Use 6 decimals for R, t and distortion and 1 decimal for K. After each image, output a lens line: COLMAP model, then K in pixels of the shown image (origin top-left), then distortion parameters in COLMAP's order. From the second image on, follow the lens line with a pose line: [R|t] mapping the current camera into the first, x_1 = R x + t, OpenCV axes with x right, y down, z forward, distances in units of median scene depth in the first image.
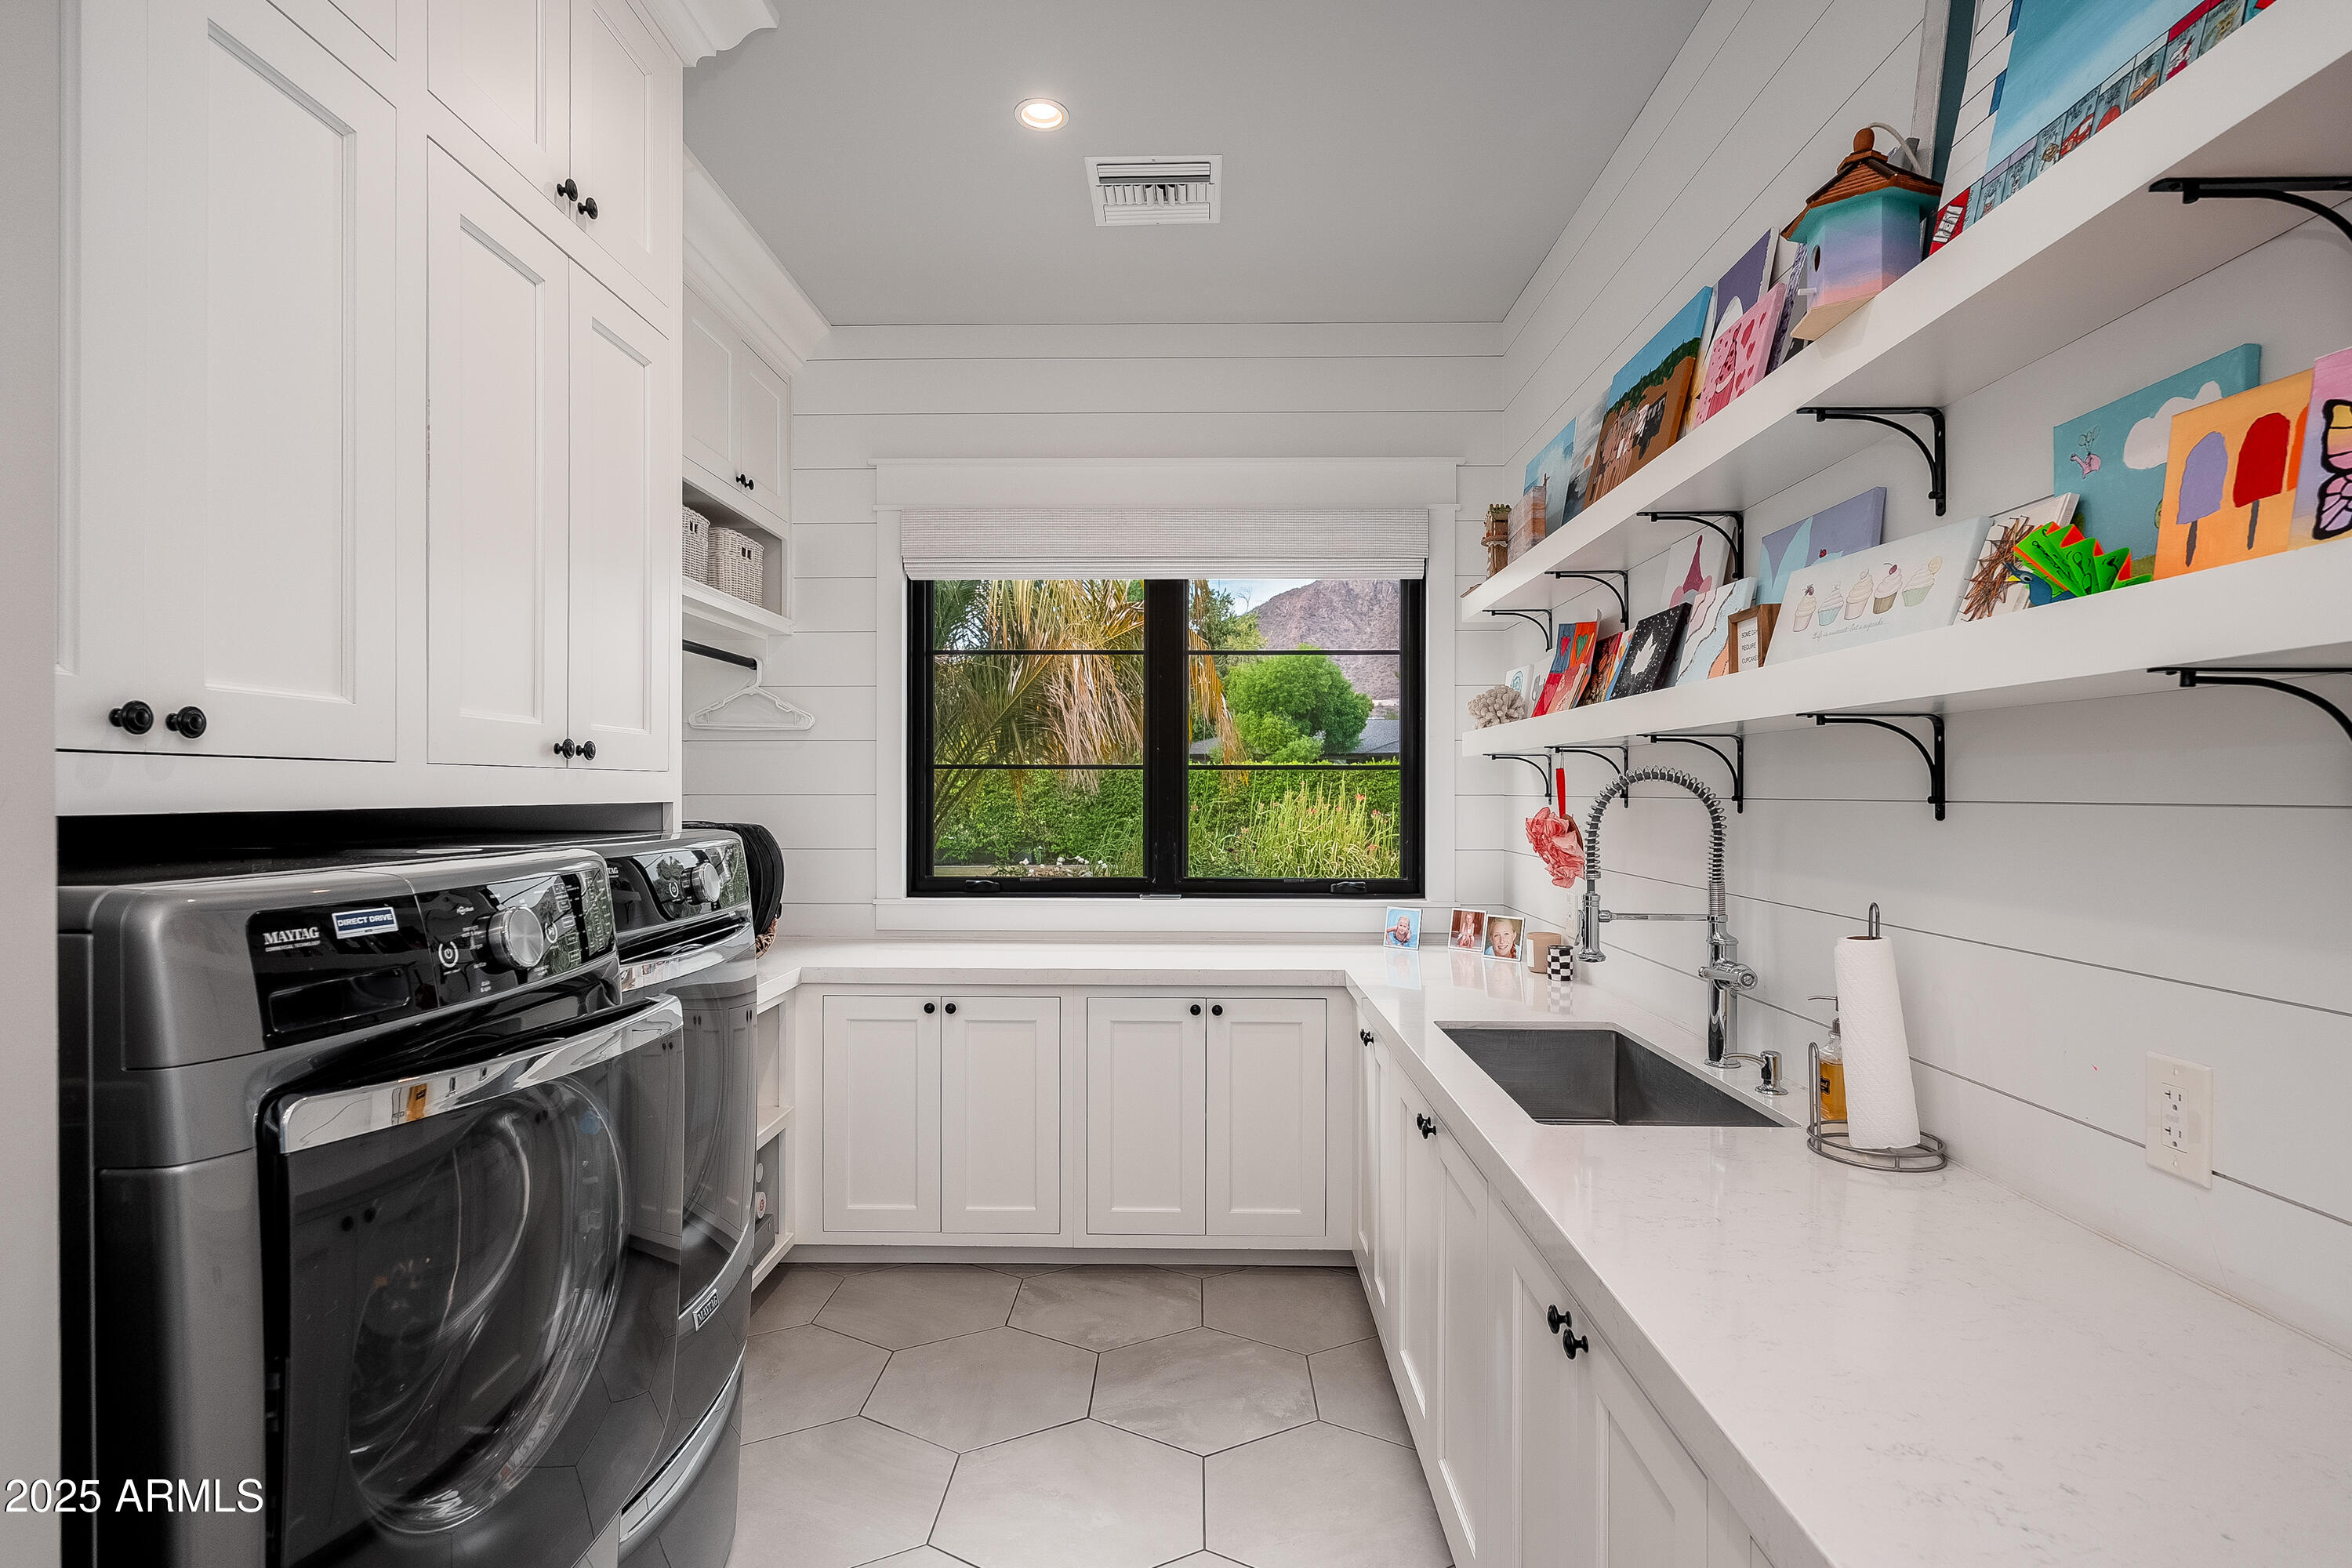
lens RADIAL K [[1187.7, 0, 1176.0], [0, 1187.7, 784.0], [0, 0, 1]] dist [-0.000084, -0.000016]
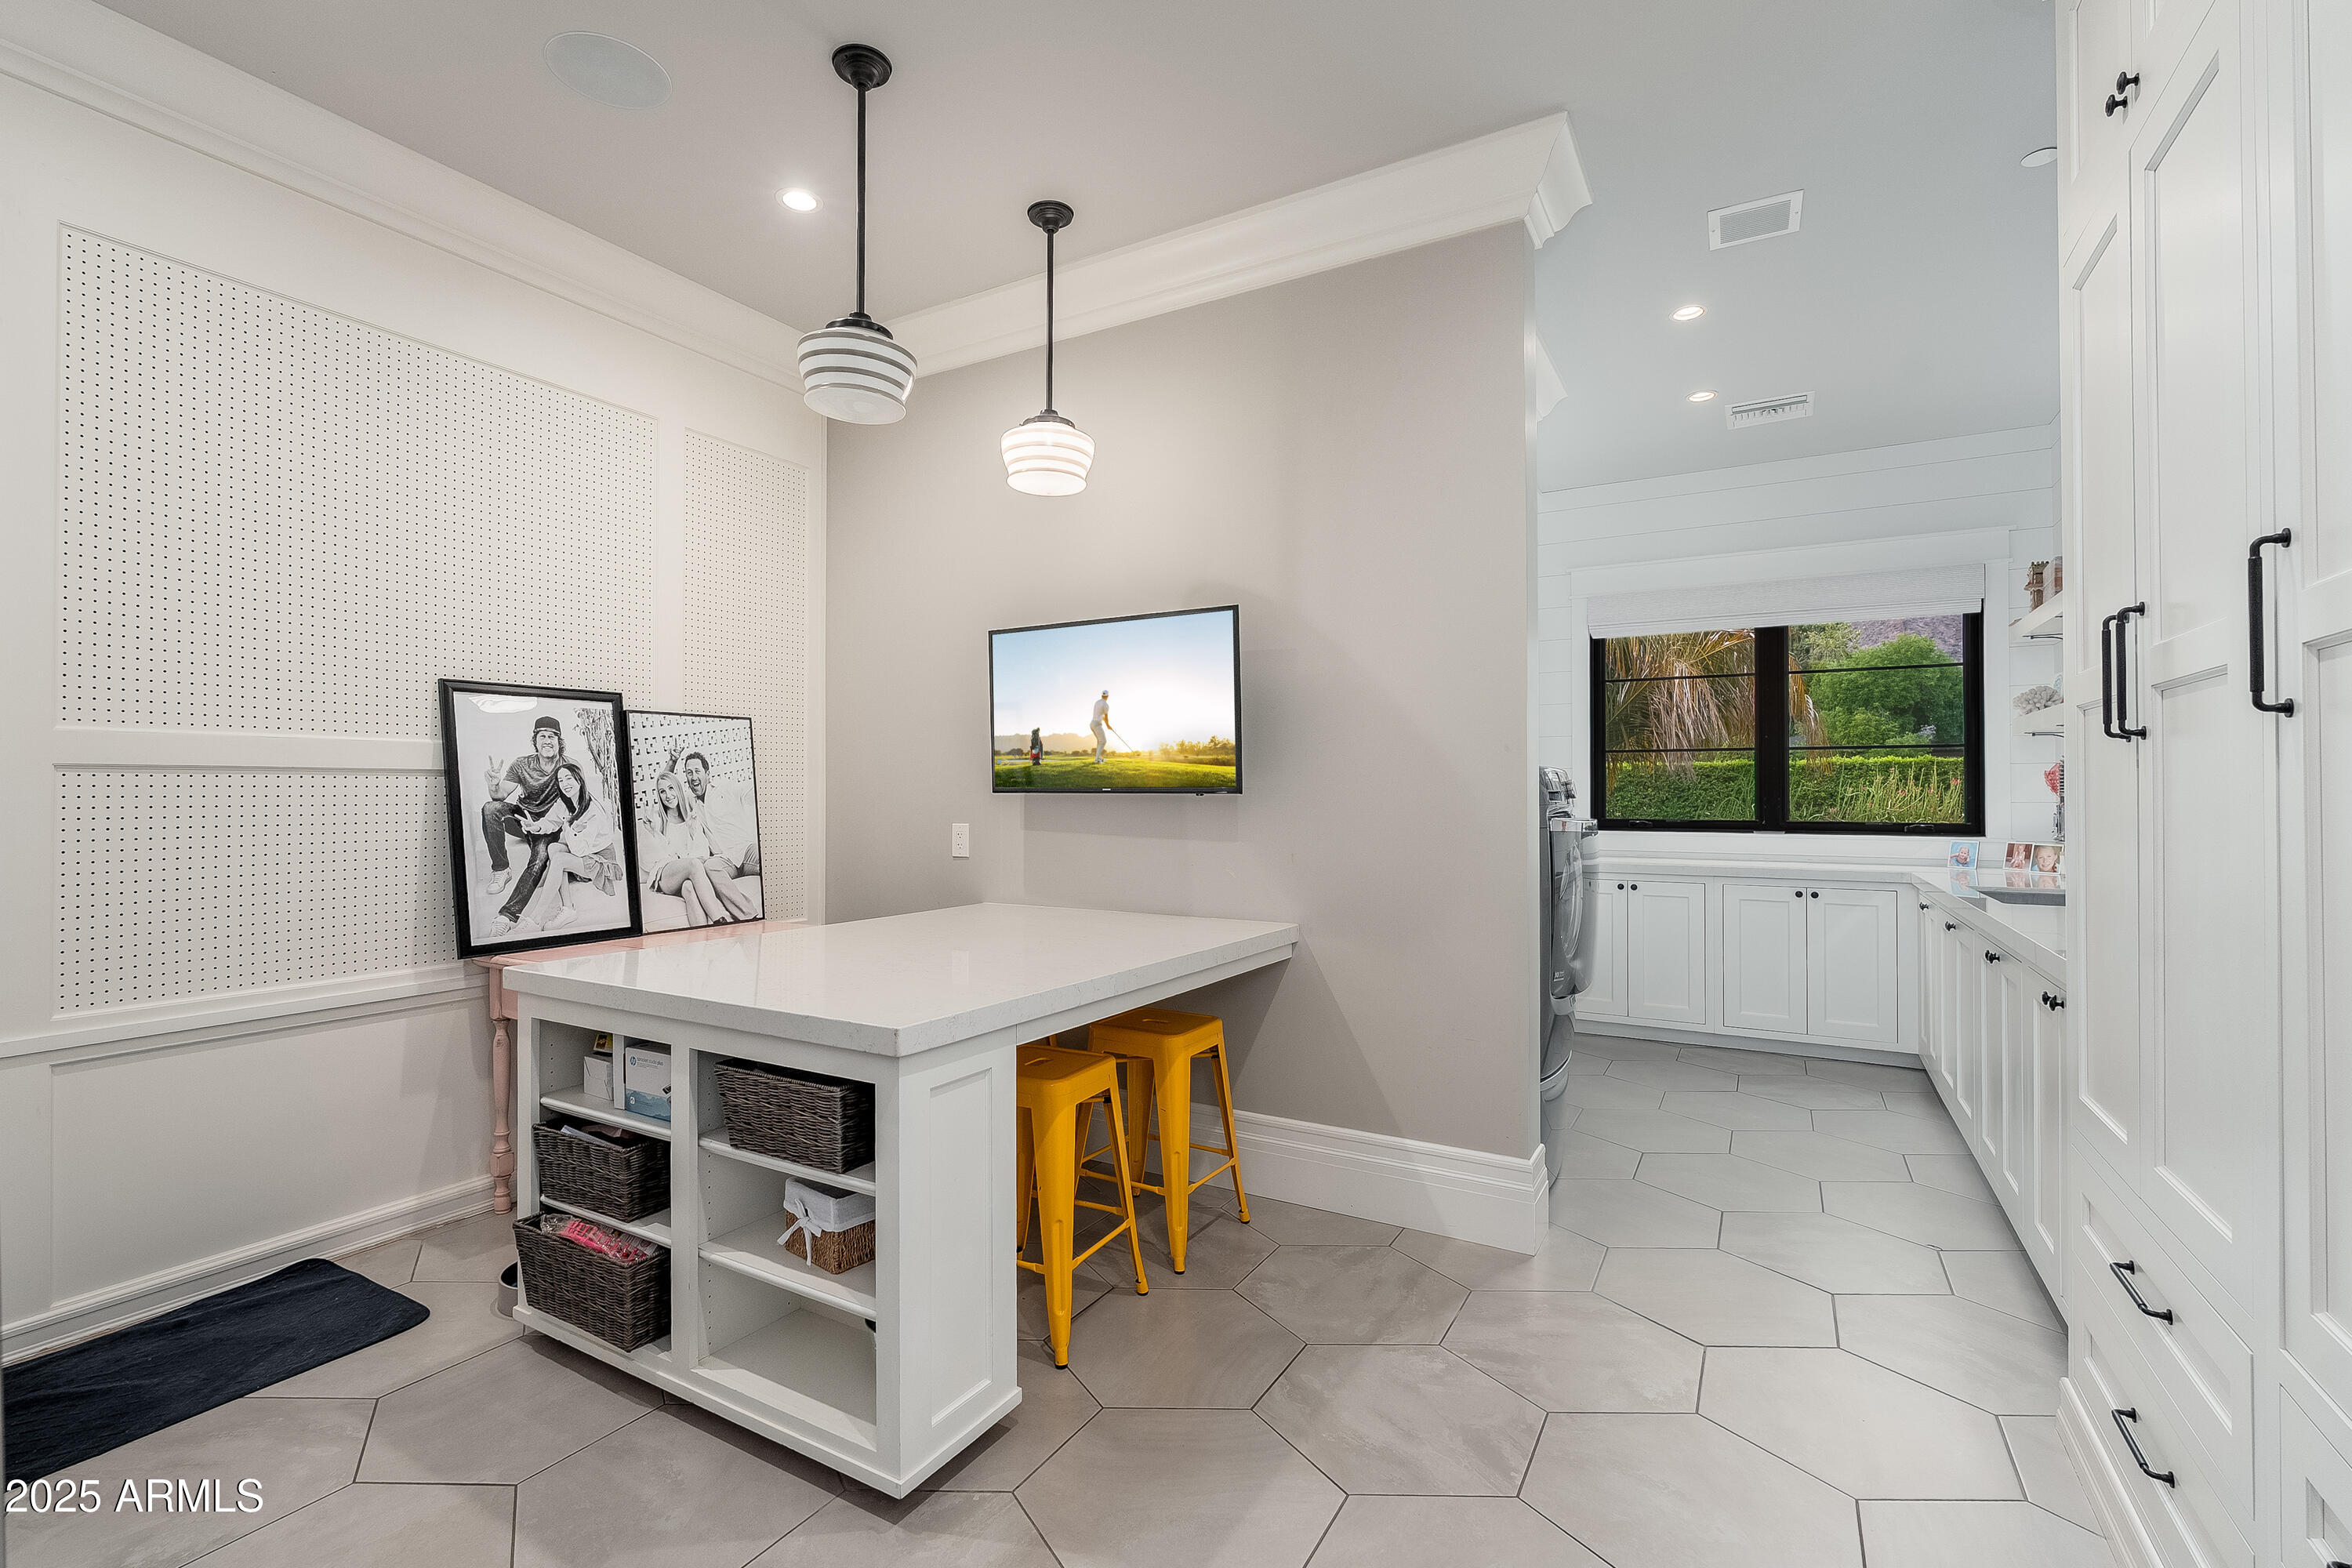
lens RADIAL K [[1038.3, 0, 1160.7], [0, 1038.3, 778.8], [0, 0, 1]] dist [0.001447, -0.000155]
pose [[0.870103, -0.008058, -0.492804, -0.036964], [0.004789, 0.999957, -0.007895, 0.033976], [0.492846, 0.004509, 0.870105, -0.596479]]
